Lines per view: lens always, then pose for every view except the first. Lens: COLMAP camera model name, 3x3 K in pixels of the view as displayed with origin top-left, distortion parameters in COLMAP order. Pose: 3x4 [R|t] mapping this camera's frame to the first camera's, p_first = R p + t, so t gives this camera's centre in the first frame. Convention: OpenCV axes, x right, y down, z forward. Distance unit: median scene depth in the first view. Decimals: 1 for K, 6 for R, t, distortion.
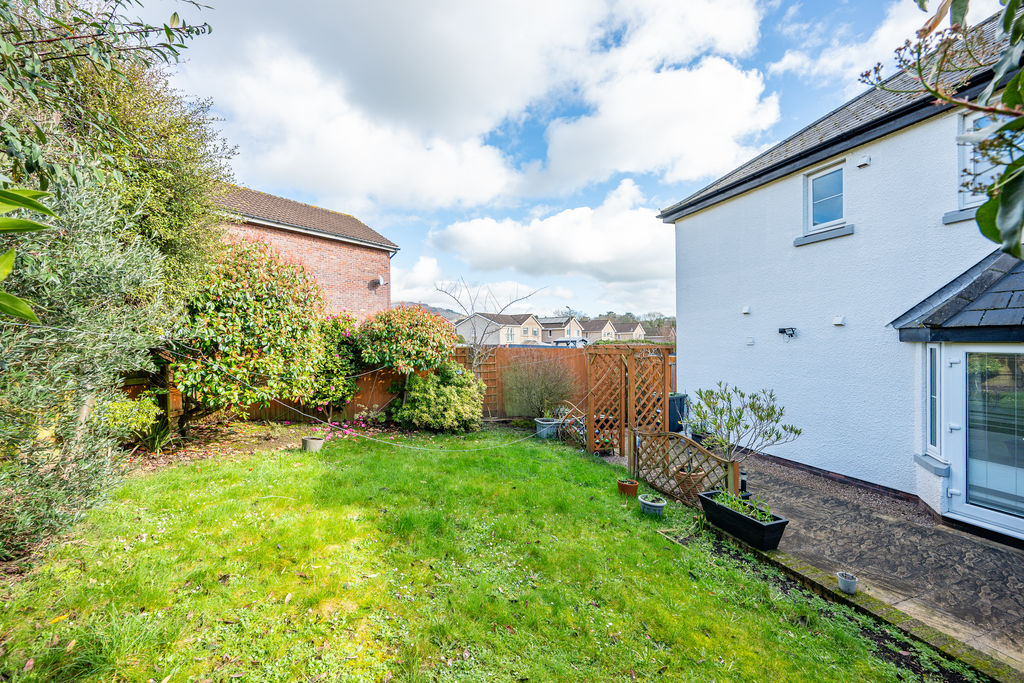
lens RADIAL K [[406.1, 0, 512.0], [0, 406.1, 341.5], [0, 0, 1]] dist [-0.003333, -0.000121]
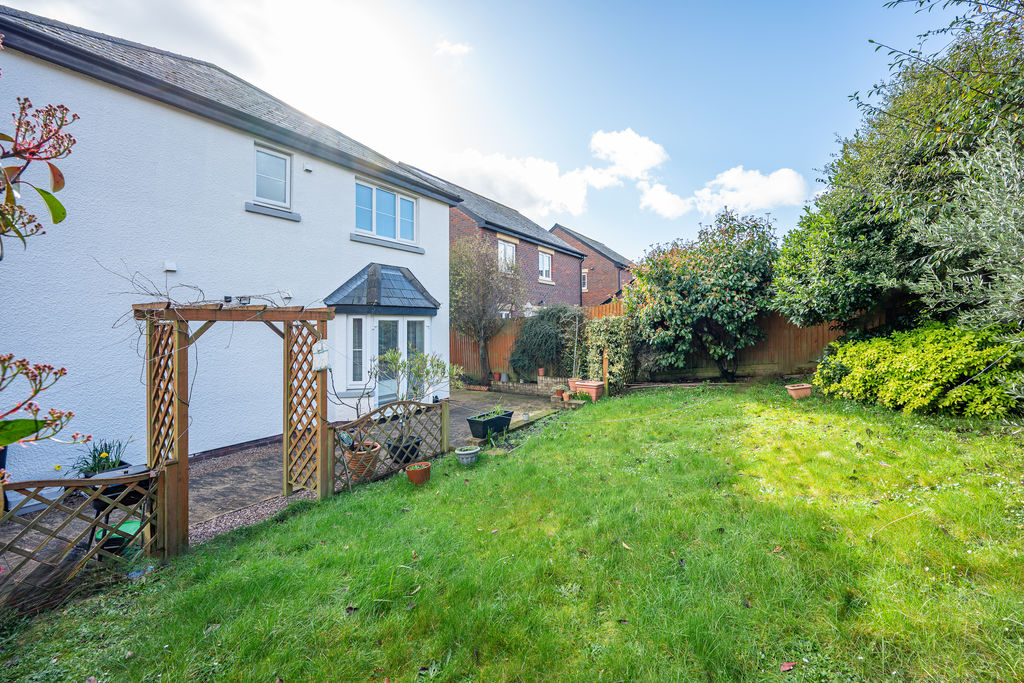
lens RADIAL K [[412.5, 0, 512.8], [0, 412.5, 318.6], [0, 0, 1]] dist [0.000767, 0.000141]
pose [[-0.613385, 0.028536, 0.789269, -0.545548], [0.016067, 0.999591, -0.023653, 0.061310], [-0.789621, -0.001827, -0.613592, 1.416280]]
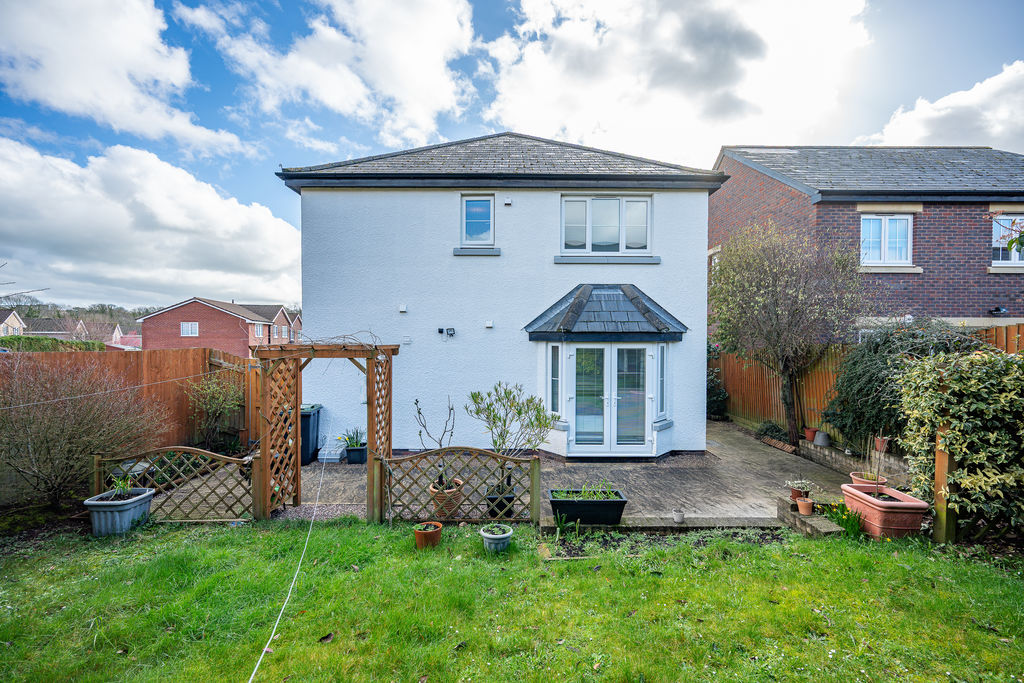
lens RADIAL K [[406.1, 0, 512.0], [0, 406.1, 341.5], [0, 0, 1]] dist [-0.003333, -0.000121]
pose [[0.323837, 0.001155, 0.946112, -0.387784], [-0.004582, 0.999989, 0.000348, 0.001056], [-0.946102, -0.004448, 0.323839, 0.630165]]
